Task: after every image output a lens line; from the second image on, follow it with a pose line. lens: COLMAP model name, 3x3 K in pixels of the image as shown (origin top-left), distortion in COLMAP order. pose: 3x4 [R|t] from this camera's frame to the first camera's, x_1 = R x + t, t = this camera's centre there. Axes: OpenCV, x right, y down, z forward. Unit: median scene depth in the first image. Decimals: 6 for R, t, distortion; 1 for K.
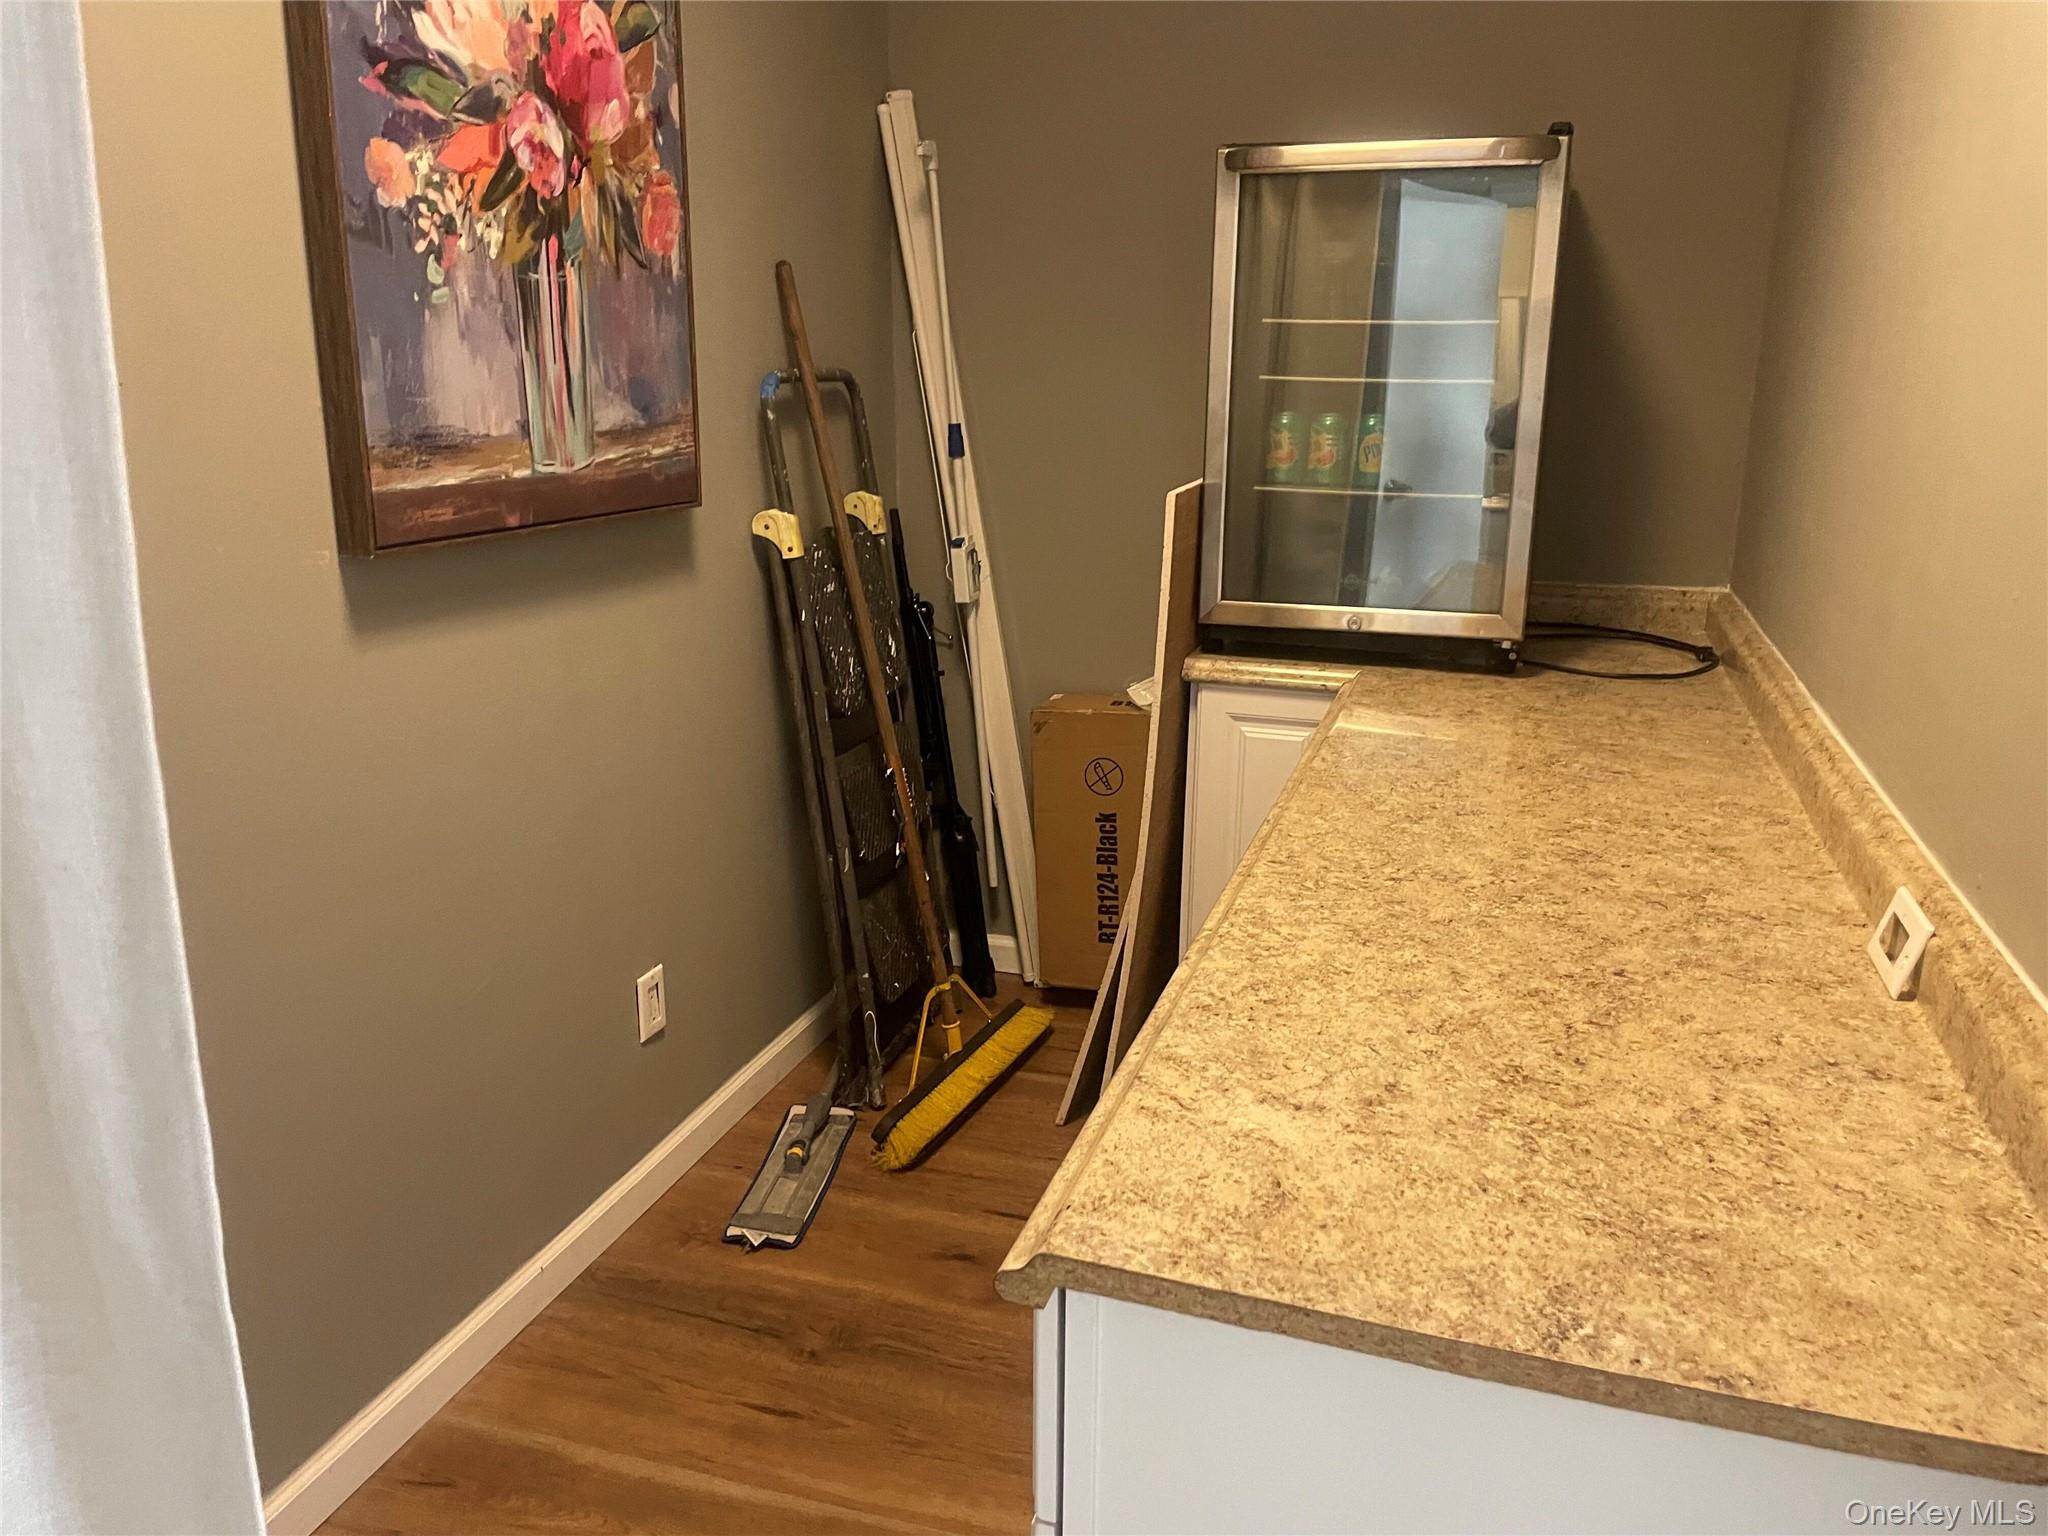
lens RADIAL K [[1547.4, 0, 1018.8], [0, 1547.4, 786.4], [0, 0, 1]] dist [0.088051, -0.126598]
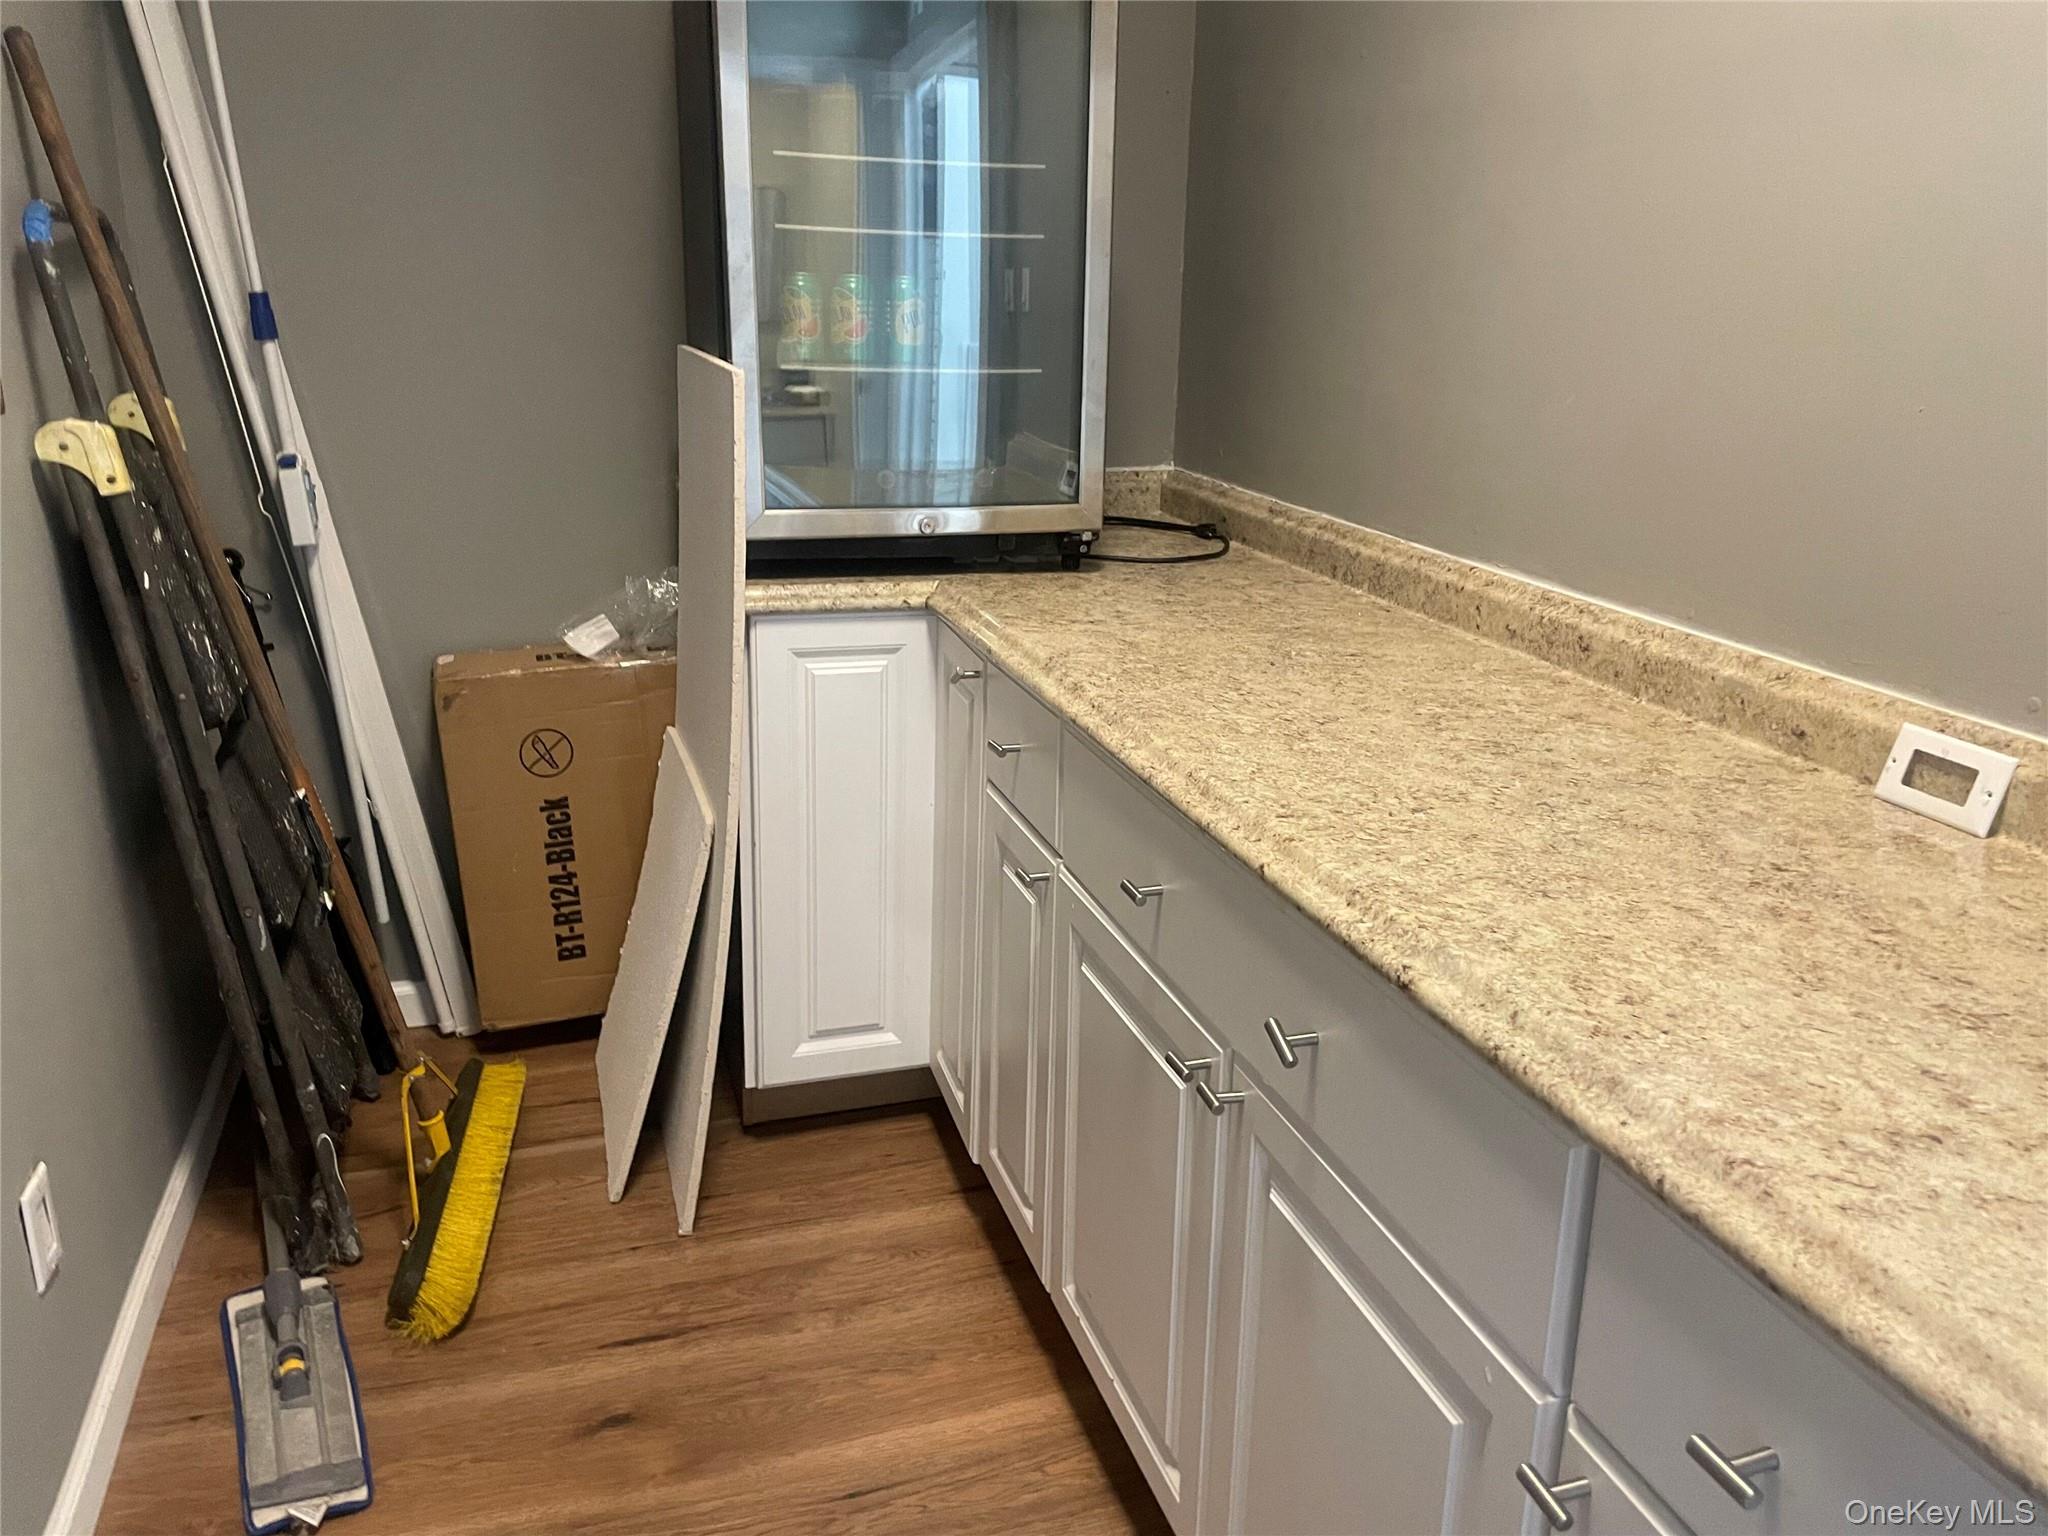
lens RADIAL K [[1547.4, 0, 1018.8], [0, 1547.4, 786.4], [0, 0, 1]] dist [0.088051, -0.126598]
pose [[0.817781, -0.171816, 0.549284, -0.229500], [0.143981, 0.985126, 0.093786, -0.036302], [-0.557228, 0.002390, 0.830356, 0.264045]]
